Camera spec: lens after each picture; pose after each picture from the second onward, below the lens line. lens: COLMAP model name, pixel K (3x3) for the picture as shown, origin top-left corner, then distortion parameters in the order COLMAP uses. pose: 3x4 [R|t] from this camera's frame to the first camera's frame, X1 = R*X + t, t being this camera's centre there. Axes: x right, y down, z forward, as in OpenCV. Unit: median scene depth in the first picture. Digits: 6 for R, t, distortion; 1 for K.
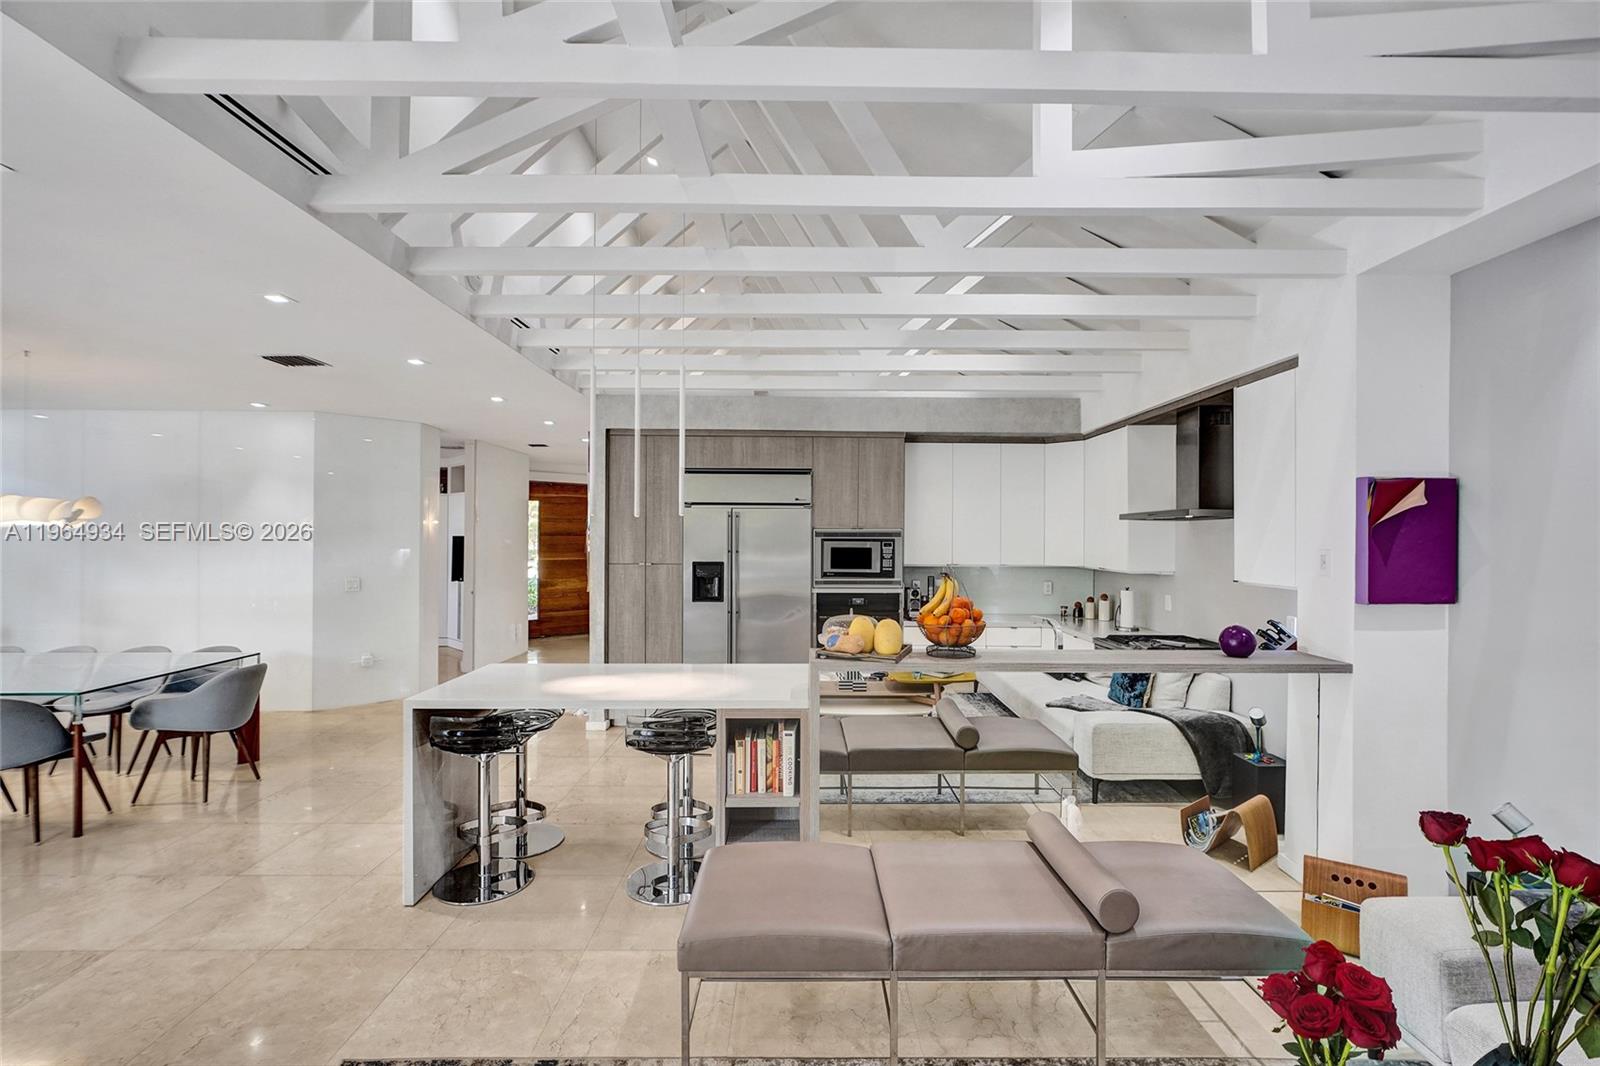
lens RADIAL K [[710.4, 0, 801.6], [0, 710.4, 543.2], [0, 0, 1]] dist [0.001311, 0.000980]
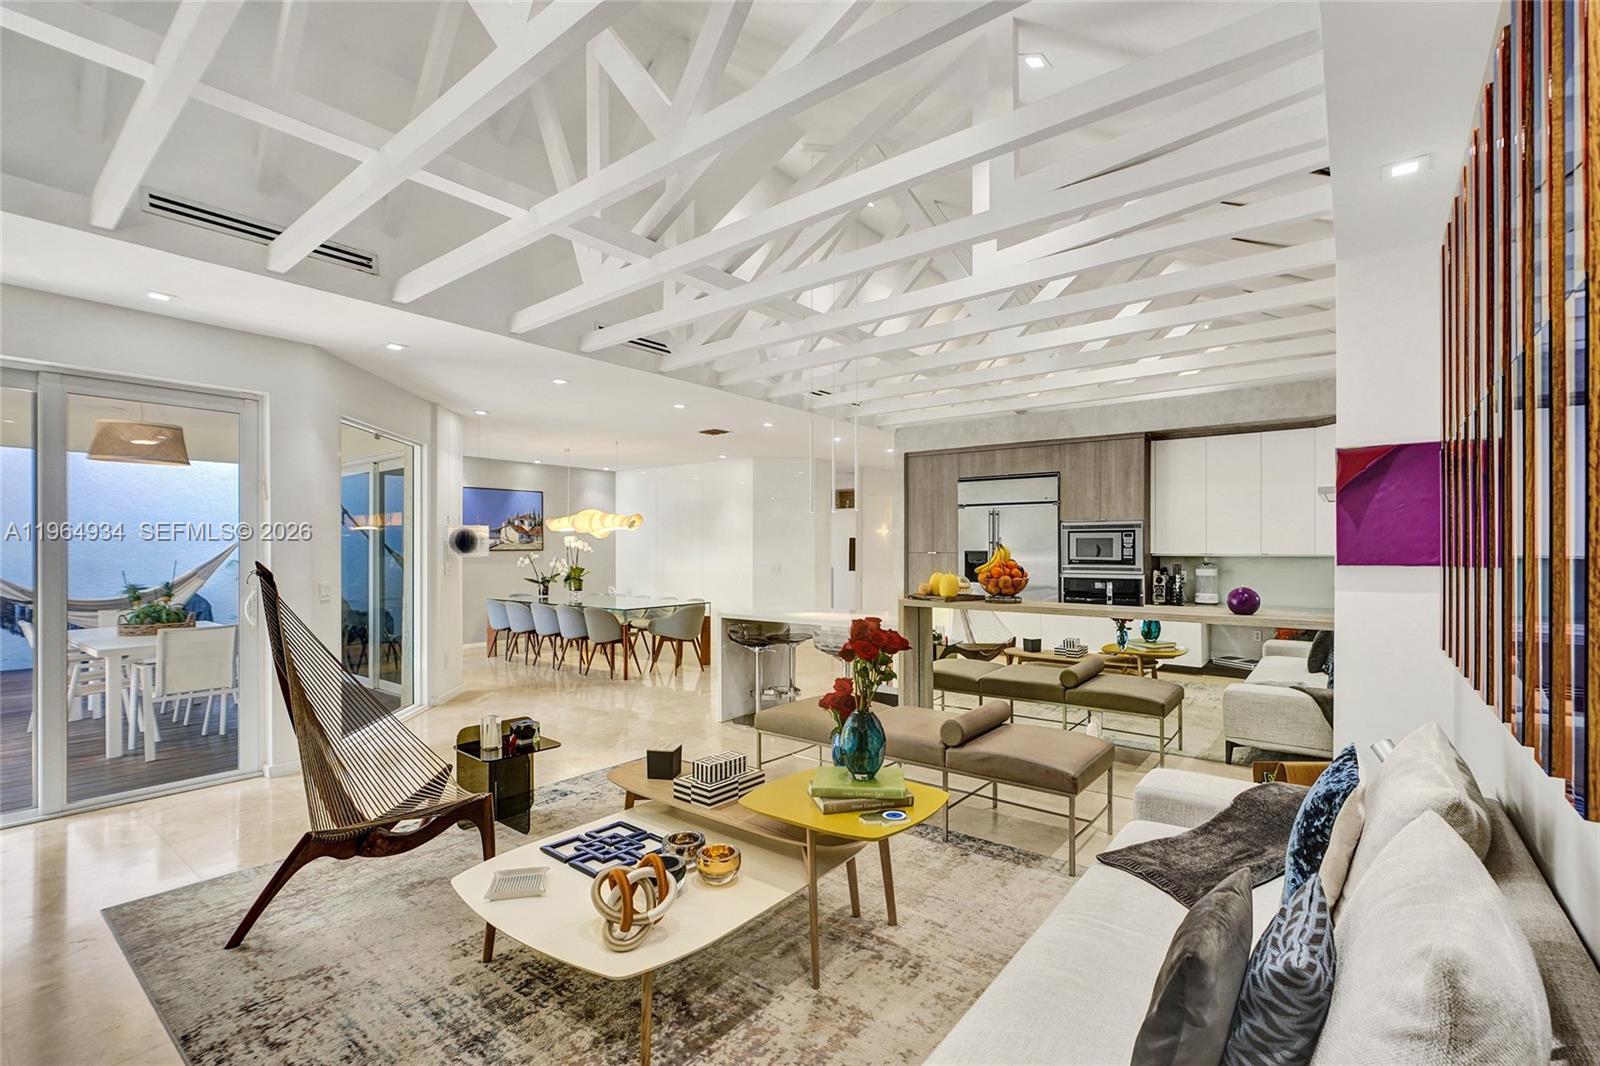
lens RADIAL K [[710.4, 0, 797.8], [0, 710.4, 541.5], [0, 0, 1]] dist [0.001311, 0.000980]
pose [[0.781411, -0.009088, -0.623951, 0.409335], [-0.005035, 0.999770, -0.020868, 0.037611], [0.623997, 0.019448, 0.781185, -0.183450]]
